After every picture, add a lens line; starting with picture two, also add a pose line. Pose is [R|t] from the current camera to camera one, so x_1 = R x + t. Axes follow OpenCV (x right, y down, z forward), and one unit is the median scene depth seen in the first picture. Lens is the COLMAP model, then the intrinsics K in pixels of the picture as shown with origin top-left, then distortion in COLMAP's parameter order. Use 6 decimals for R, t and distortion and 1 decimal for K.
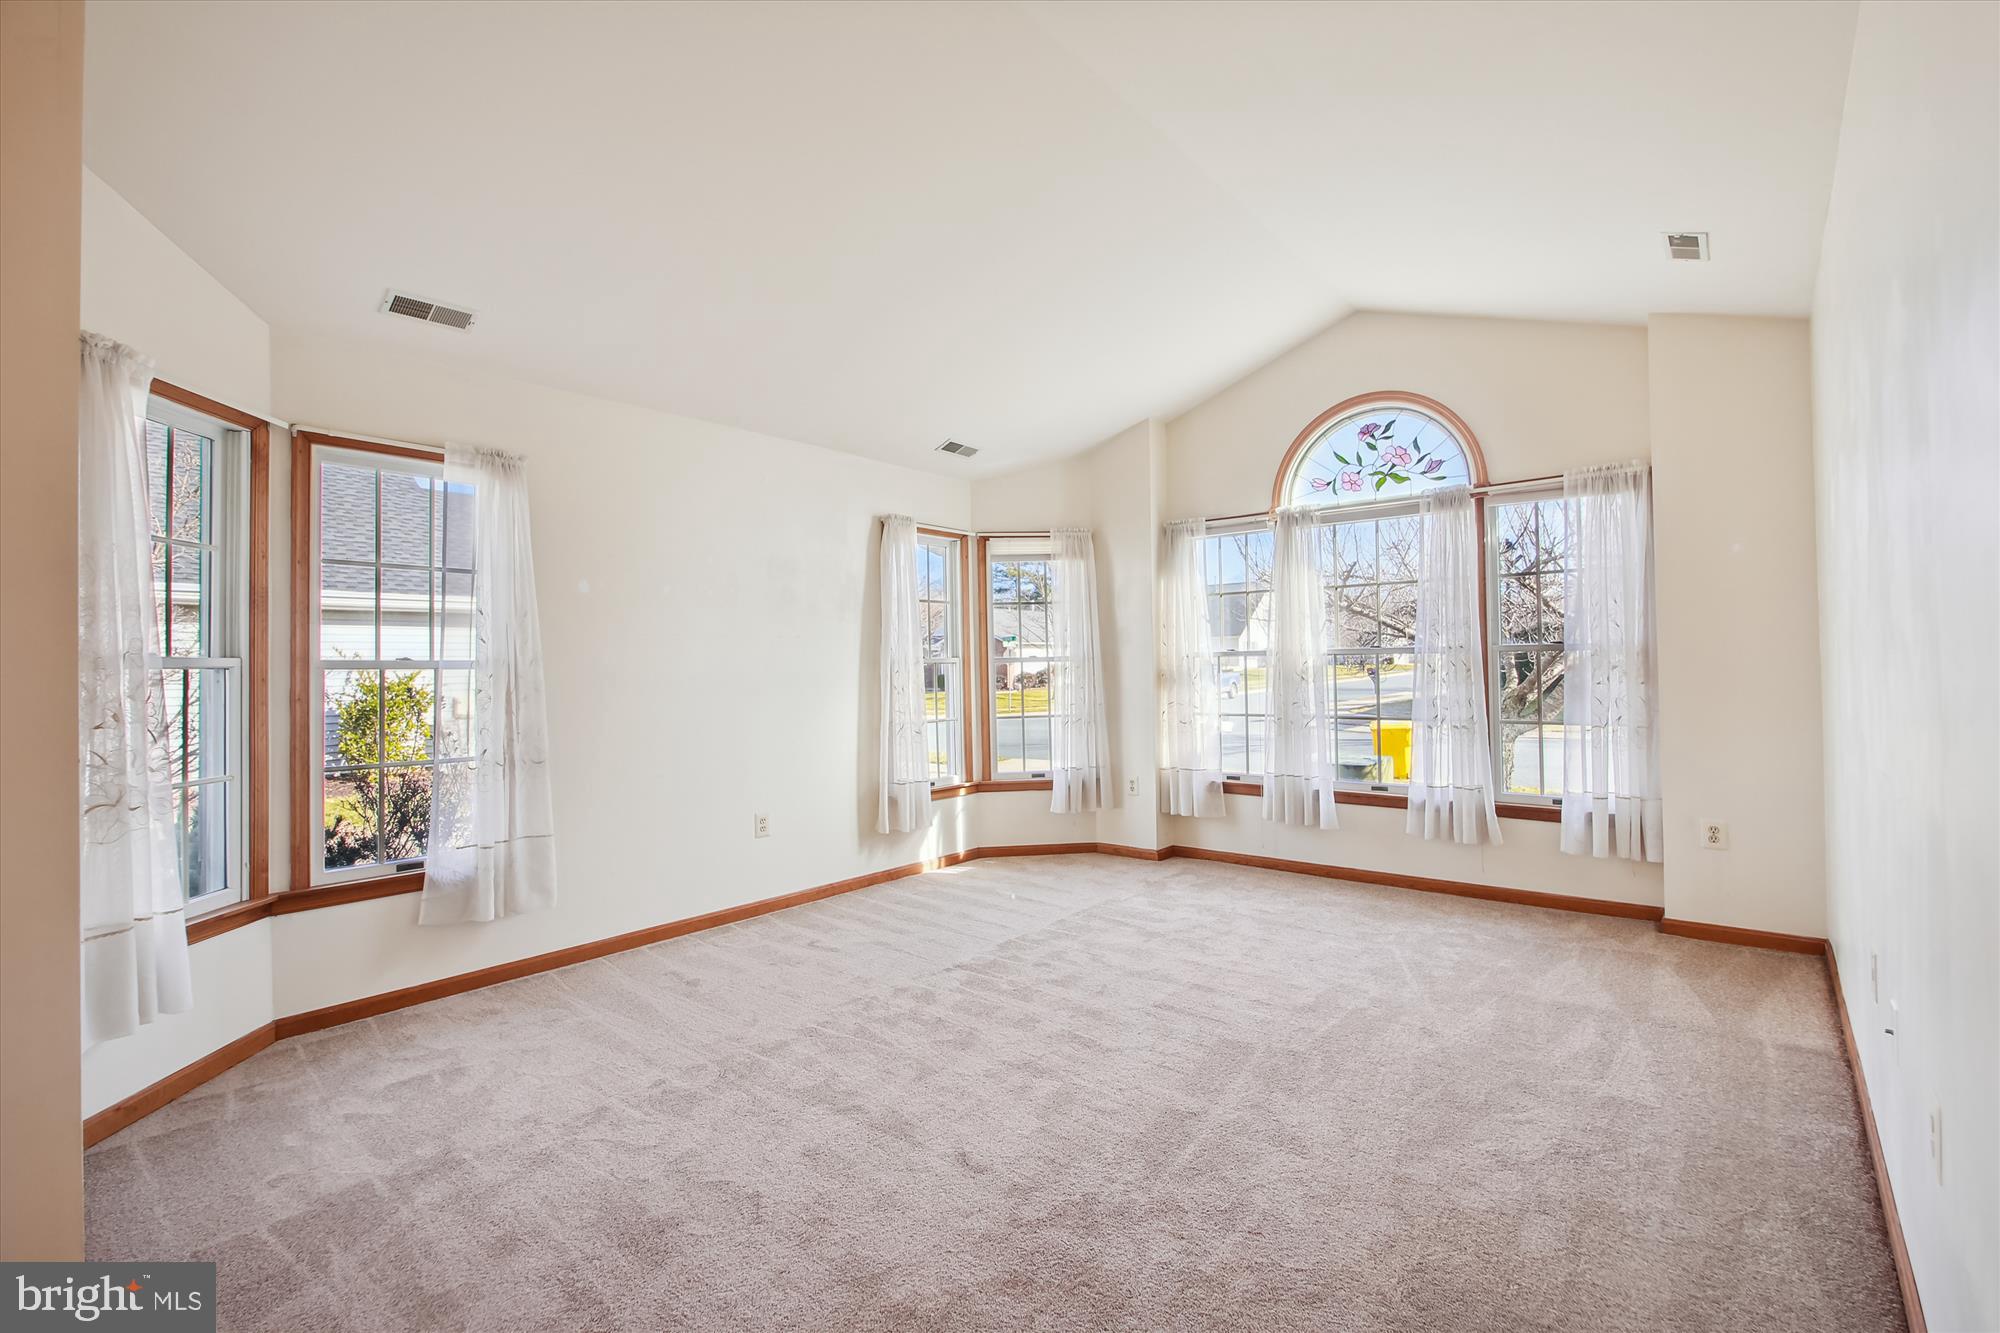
lens RADIAL K [[887.1, 0, 1001.7], [0, 887.1, 656.5], [0, 0, 1]] dist [-0.000718, -0.005502]
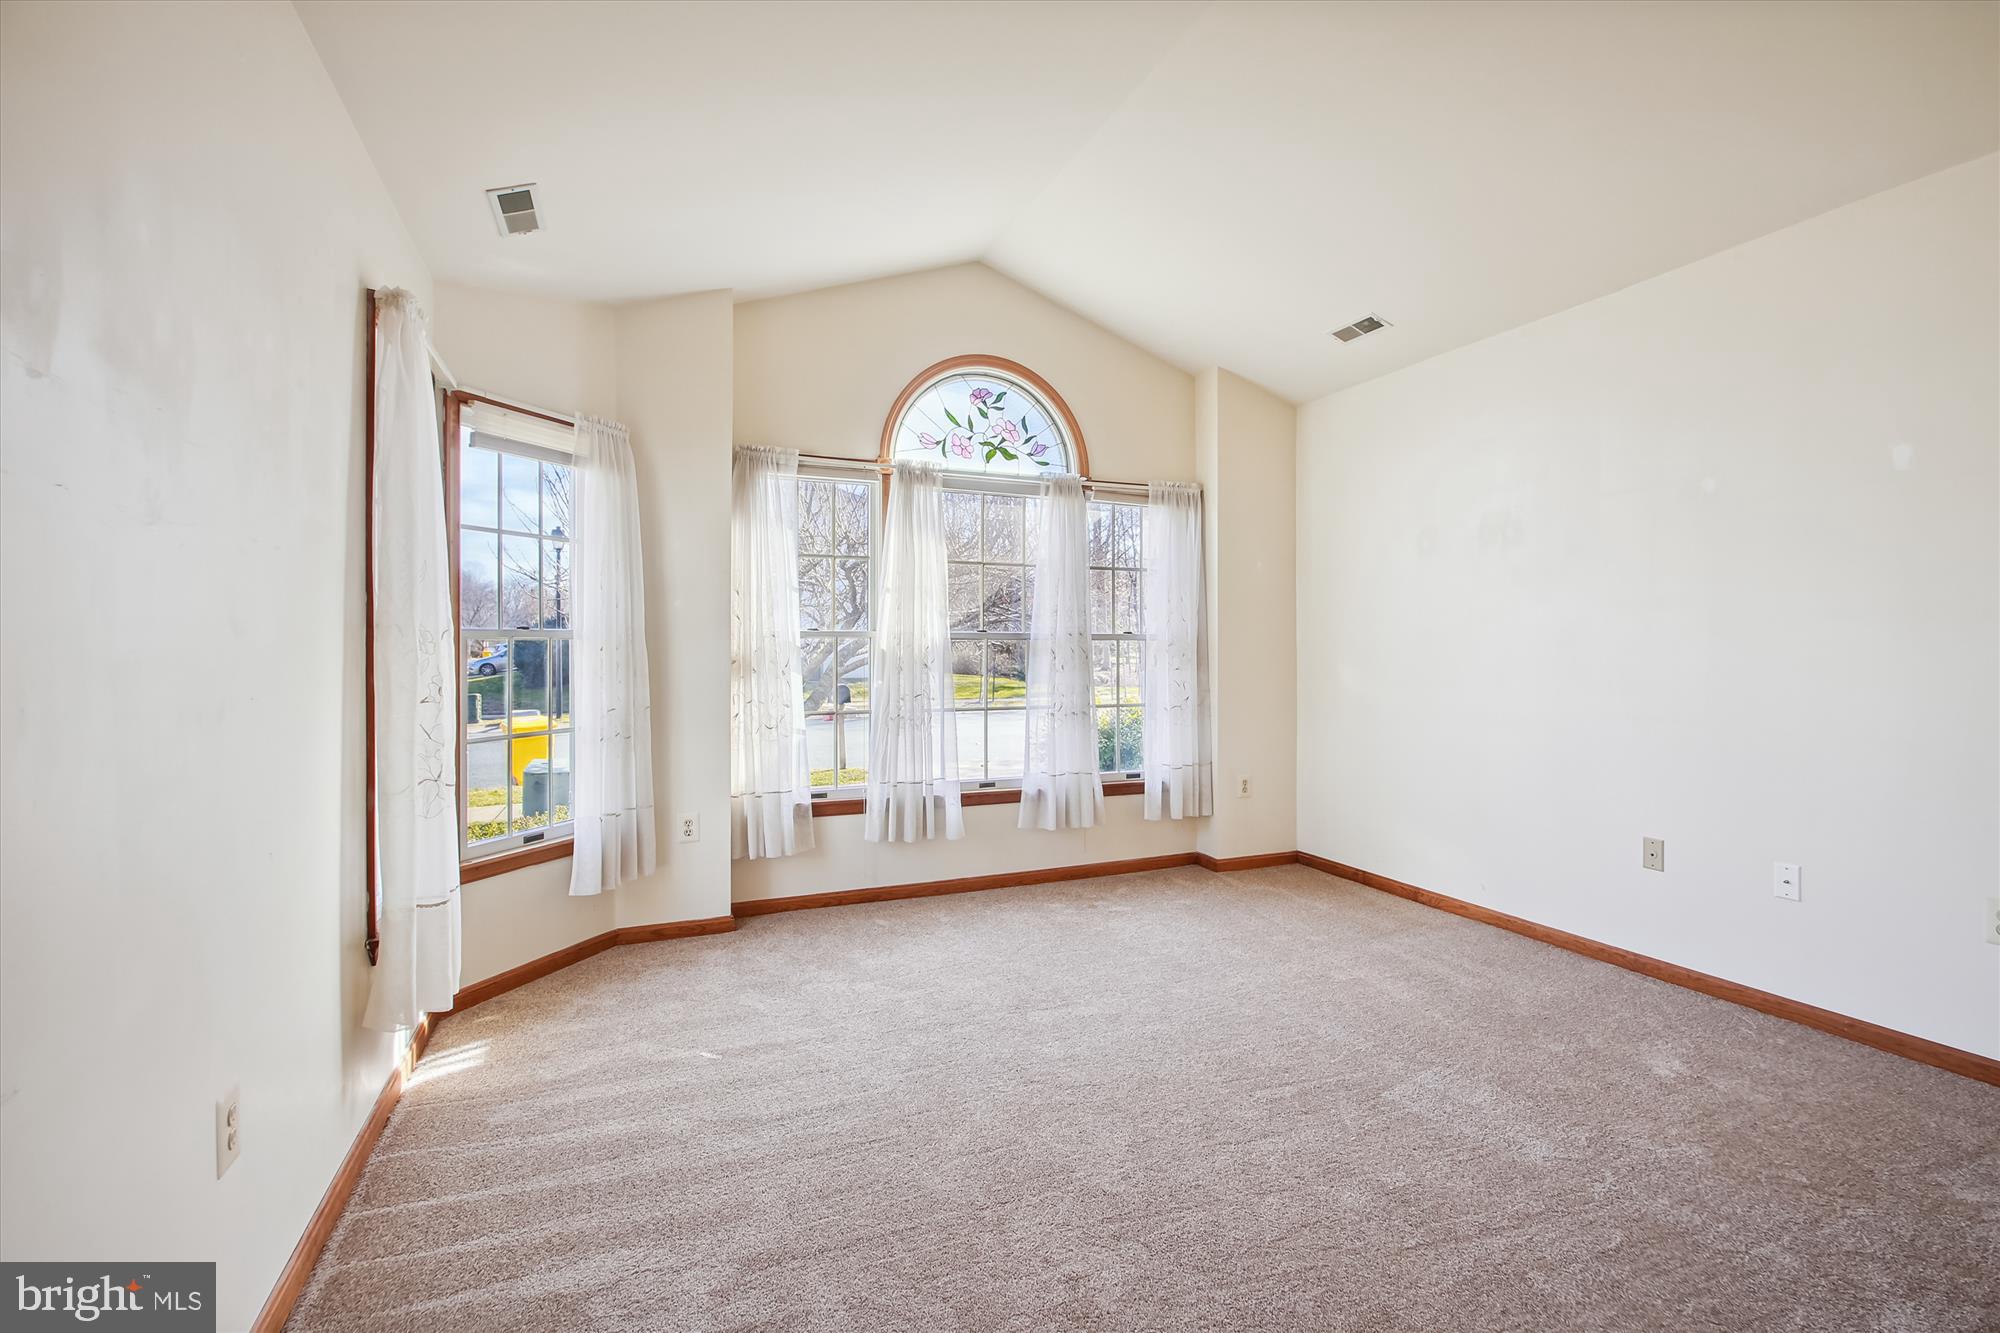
lens RADIAL K [[889.5, 0, 1001.6], [0, 889.5, 642.6], [0, 0, 1]] dist [0.001441, -0.005913]
pose [[0.455480, 0.022349, 0.889966, -0.403990], [-0.017251, 0.999719, -0.016276, 0.016229], [-0.890079, -0.007939, 0.455737, 0.578429]]
